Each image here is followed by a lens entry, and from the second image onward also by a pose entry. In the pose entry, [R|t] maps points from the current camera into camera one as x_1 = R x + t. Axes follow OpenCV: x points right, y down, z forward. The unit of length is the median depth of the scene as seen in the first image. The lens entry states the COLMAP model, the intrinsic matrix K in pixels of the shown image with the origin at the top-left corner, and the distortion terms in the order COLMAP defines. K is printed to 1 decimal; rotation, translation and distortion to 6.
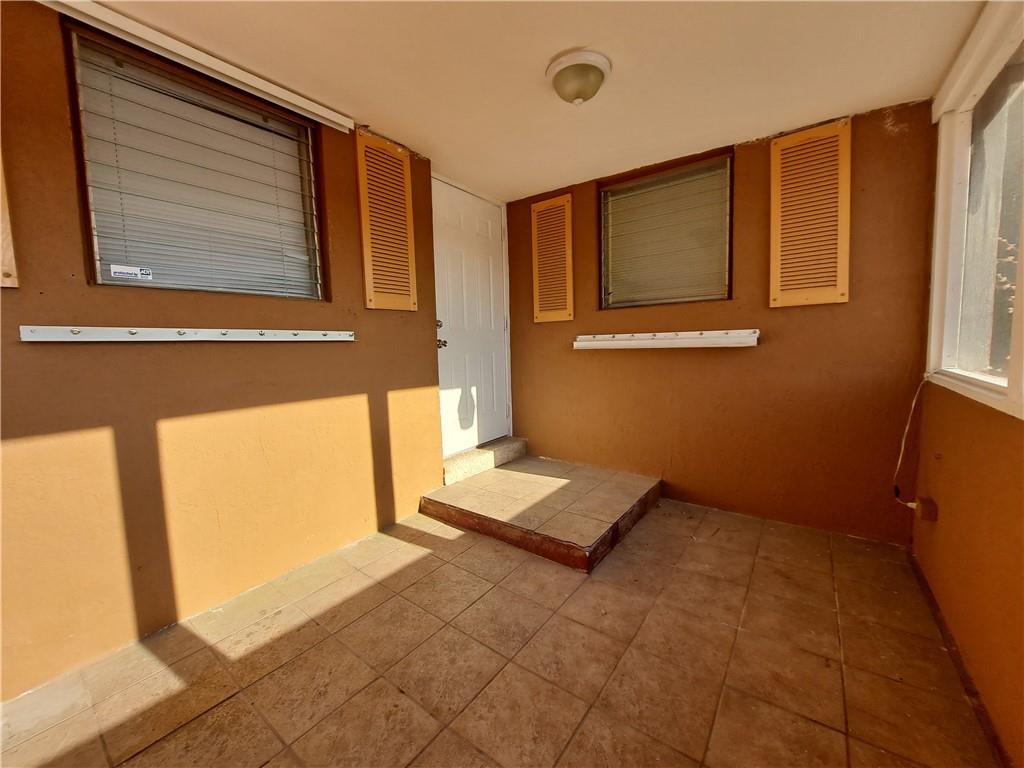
lens RADIAL K [[406.1, 0, 513.8], [0, 406.1, 380.1], [0, 0, 1]] dist [-0.003368, -0.002001]
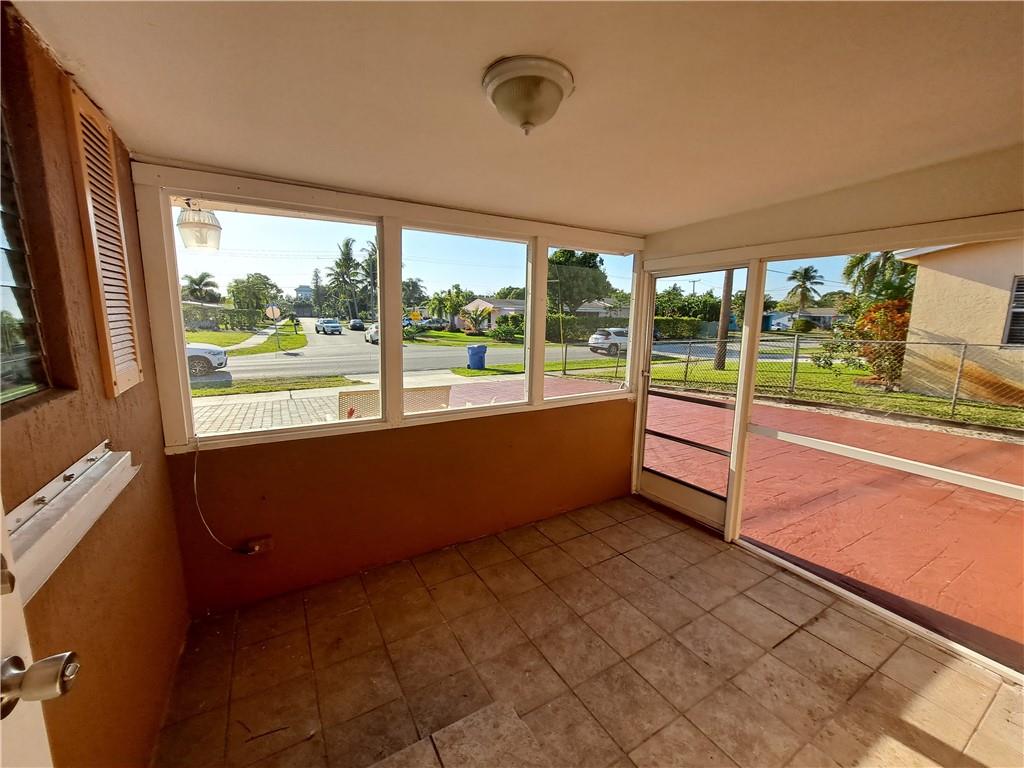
lens RADIAL K [[406.1, 0, 511.5], [0, 406.1, 379.7], [0, 0, 1]] dist [-0.003368, -0.002001]
pose [[-0.917020, -0.050195, 0.395670, -0.140924], [0.044604, 0.972919, 0.226802, -0.482072], [-0.396340, 0.225630, -0.889947, 2.013434]]
